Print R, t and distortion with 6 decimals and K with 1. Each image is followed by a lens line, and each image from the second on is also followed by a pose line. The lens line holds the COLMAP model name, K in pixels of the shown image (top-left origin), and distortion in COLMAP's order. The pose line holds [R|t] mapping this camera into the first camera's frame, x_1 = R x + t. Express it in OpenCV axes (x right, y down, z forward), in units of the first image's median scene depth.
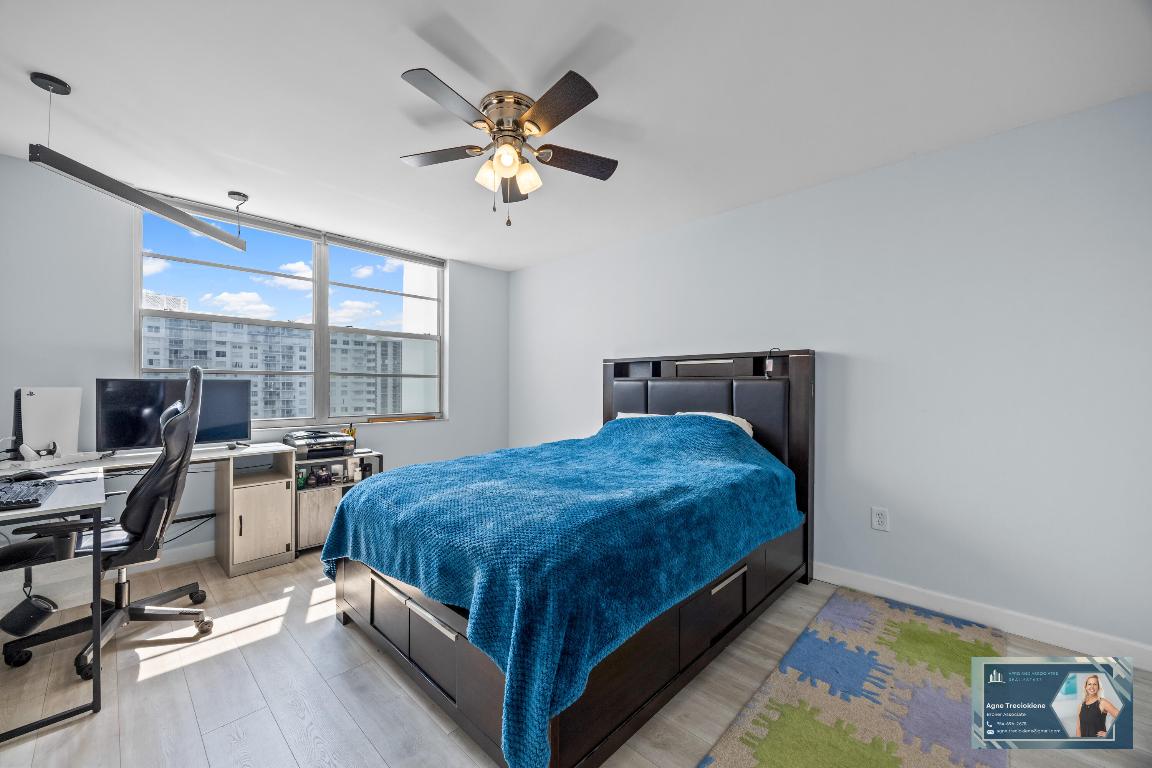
lens RADIAL K [[439.7, 0, 580.8], [0, 439.7, 384.9], [0, 0, 1]] dist [-0.002952, -0.000204]
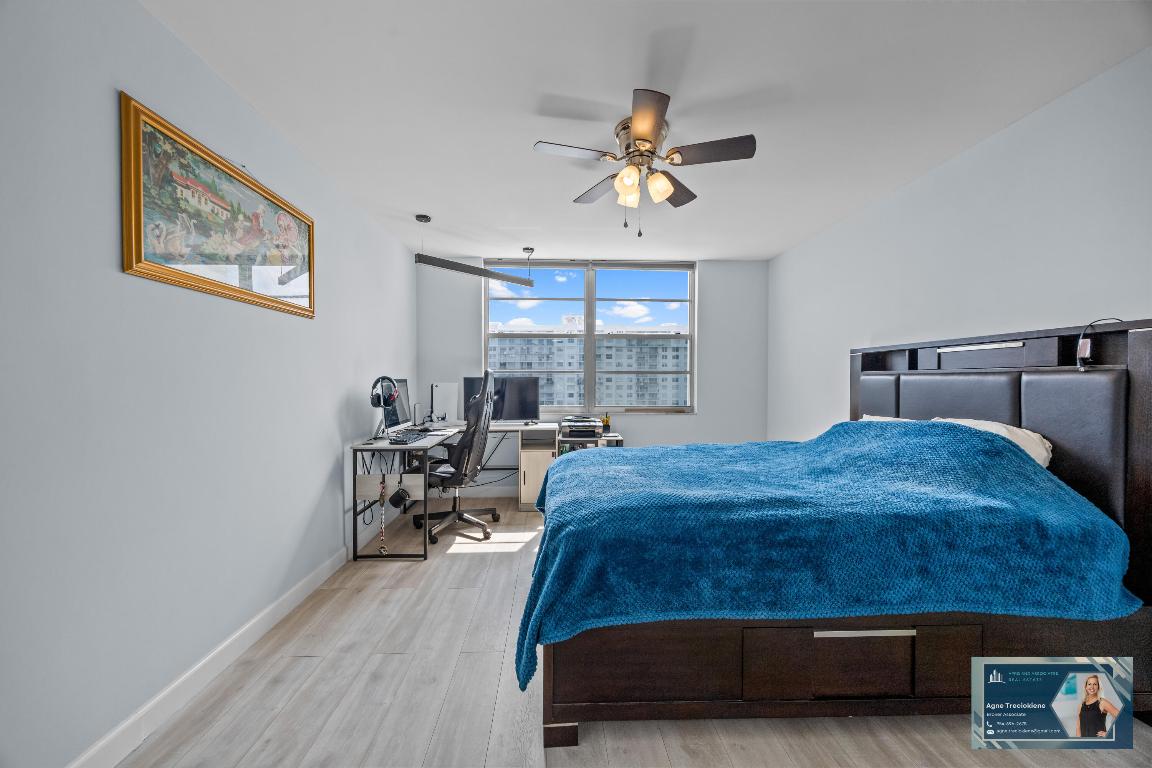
lens RADIAL K [[439.7, 0, 570.9], [0, 439.7, 383.3], [0, 0, 1]] dist [-0.002952, -0.000204]
pose [[0.717068, 0.002981, -0.696997, 0.330925], [0.002293, 0.999975, 0.006636, -0.001308], [0.697000, -0.006357, 0.717043, 0.060137]]
